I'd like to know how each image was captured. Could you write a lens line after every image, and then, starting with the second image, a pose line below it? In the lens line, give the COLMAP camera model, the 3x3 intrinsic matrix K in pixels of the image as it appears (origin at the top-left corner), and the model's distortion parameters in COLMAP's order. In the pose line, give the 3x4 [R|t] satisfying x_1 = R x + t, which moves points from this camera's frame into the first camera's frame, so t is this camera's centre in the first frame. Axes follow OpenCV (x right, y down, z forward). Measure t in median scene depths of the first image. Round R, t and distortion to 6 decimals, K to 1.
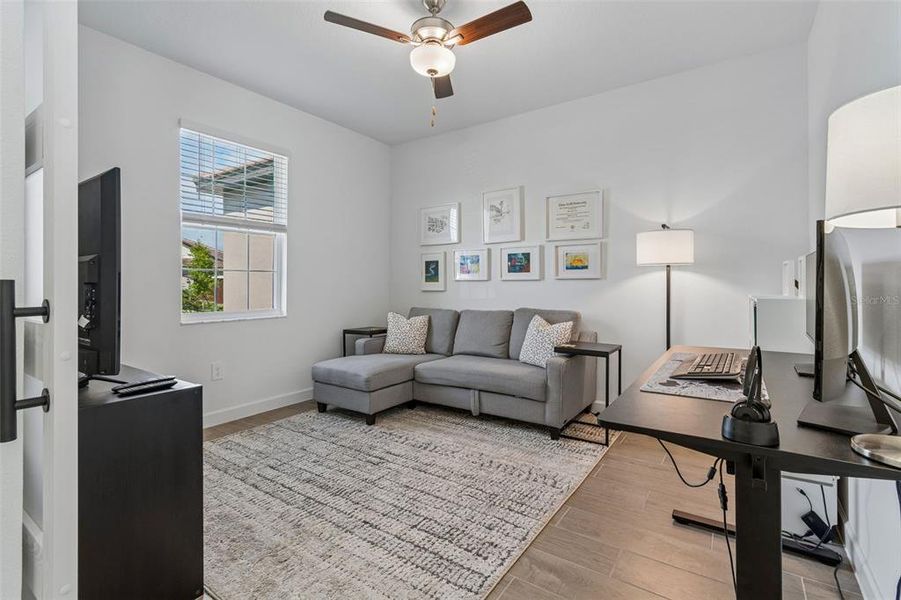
lens RADIAL K [[421.8, 0, 451.3], [0, 421.8, 282.9], [0, 0, 1]] dist [0.014492, -0.000013]
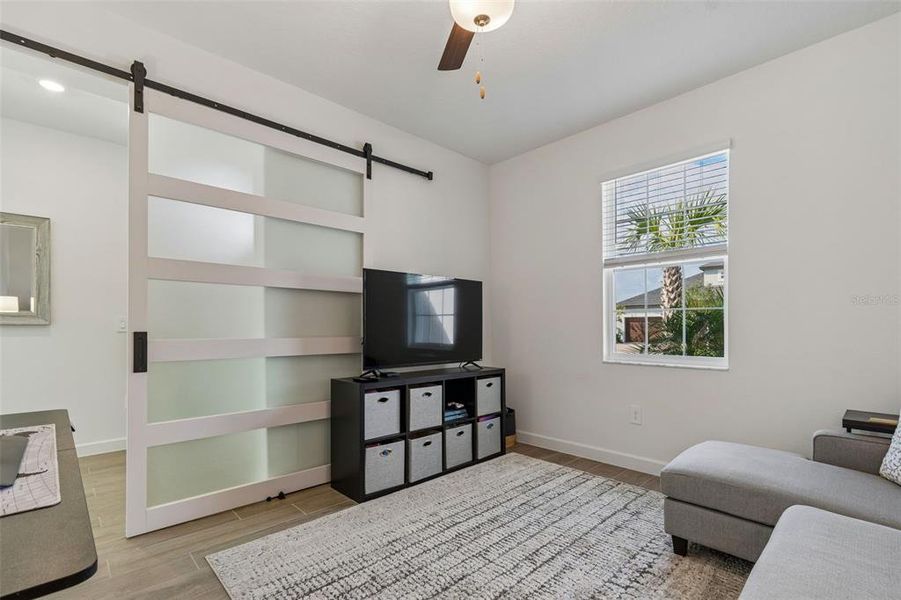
lens RADIAL K [[410.0, 0, 452.3], [0, 410.0, 321.5], [0, 0, 1]] dist [0.000710, -0.000080]
pose [[-0.194457, -0.008247, -0.980876, 0.551537], [0.002658, 0.999957, -0.008935, 0.002400], [0.980907, -0.004345, -0.194427, 0.947180]]
